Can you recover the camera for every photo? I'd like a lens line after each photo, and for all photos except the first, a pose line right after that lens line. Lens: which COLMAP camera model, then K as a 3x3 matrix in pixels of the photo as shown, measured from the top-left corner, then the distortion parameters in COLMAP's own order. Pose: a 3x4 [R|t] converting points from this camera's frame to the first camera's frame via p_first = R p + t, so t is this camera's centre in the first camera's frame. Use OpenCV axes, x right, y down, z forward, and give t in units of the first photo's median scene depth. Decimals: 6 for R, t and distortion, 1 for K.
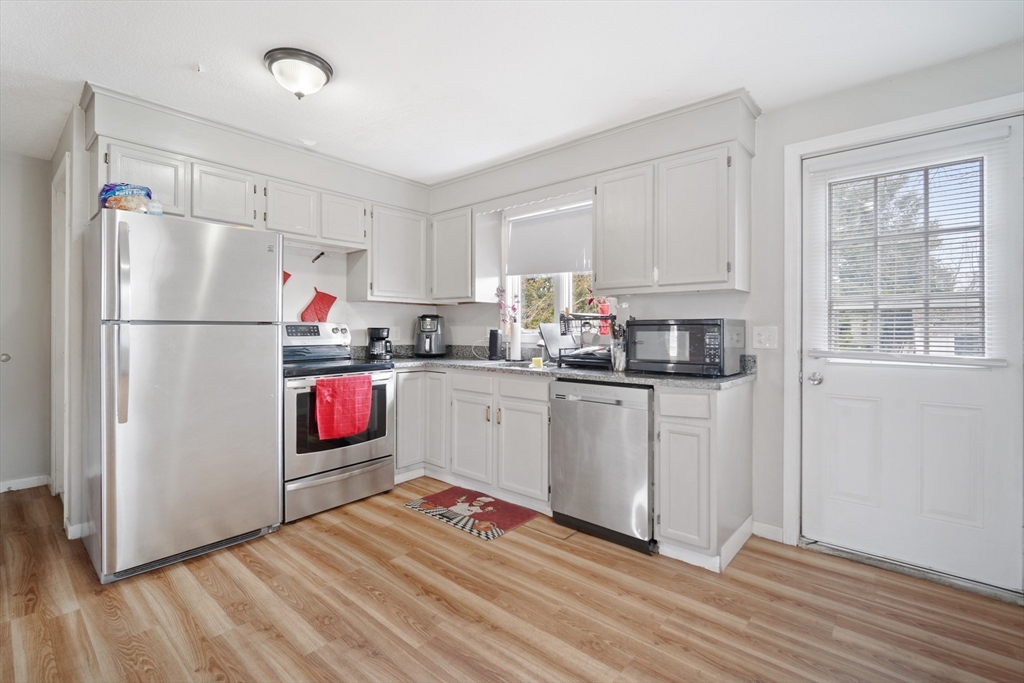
lens RADIAL K [[456.7, 0, 507.1], [0, 456.7, 331.7], [0, 0, 1]] dist [-0.010621, 0.003496]
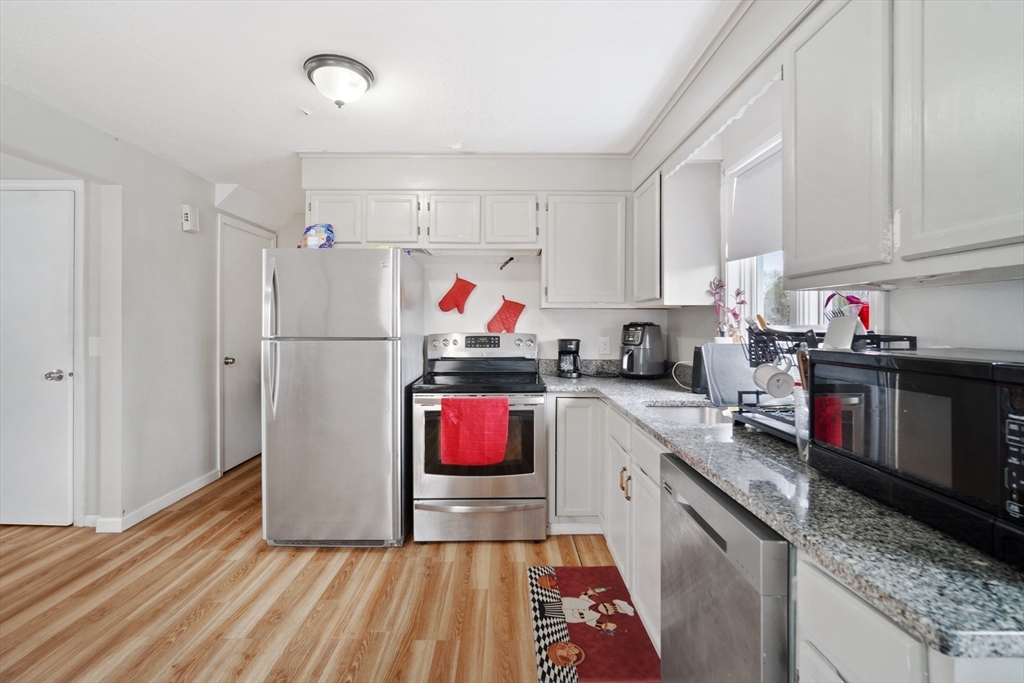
lens RADIAL K [[456.7, 0, 505.6], [0, 456.7, 324.1], [0, 0, 1]] dist [-0.010621, 0.003496]
pose [[0.664610, -0.000881, -0.747190, 0.356604], [-0.004901, 0.999973, -0.005538, -0.040807], [0.747174, 0.007342, 0.664588, 0.463350]]
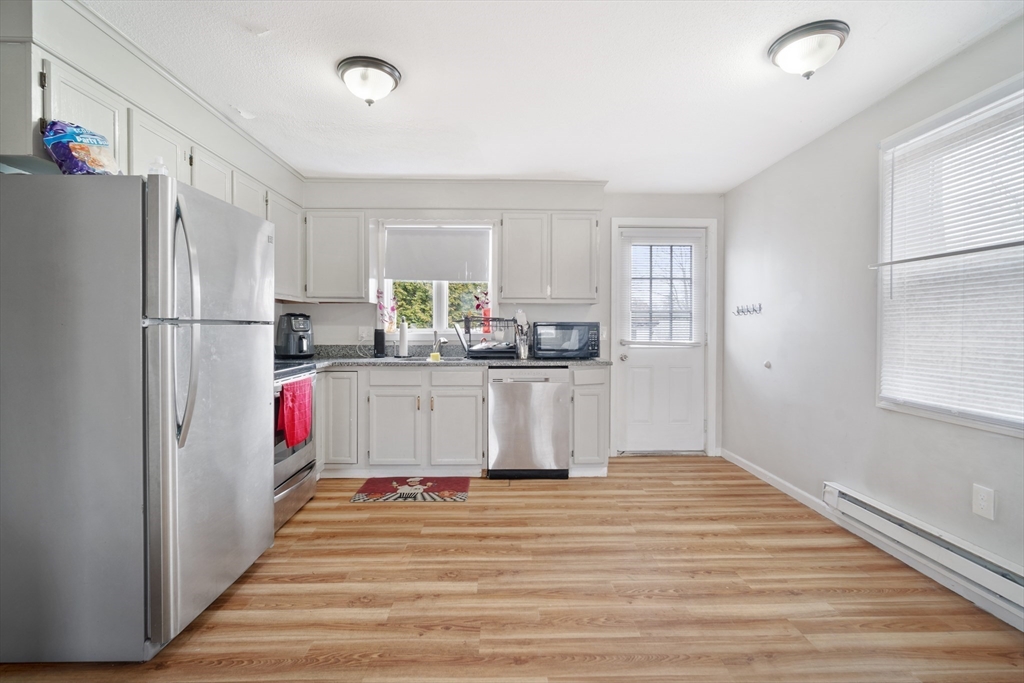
lens RADIAL K [[456.7, 0, 501.5], [0, 456.7, 338.1], [0, 0, 1]] dist [-0.010621, 0.003496]
pose [[0.745196, -0.016425, 0.666643, -0.681599], [0.004775, 0.999802, 0.019295, -0.003217], [-0.666828, -0.011195, 0.745127, 0.020830]]
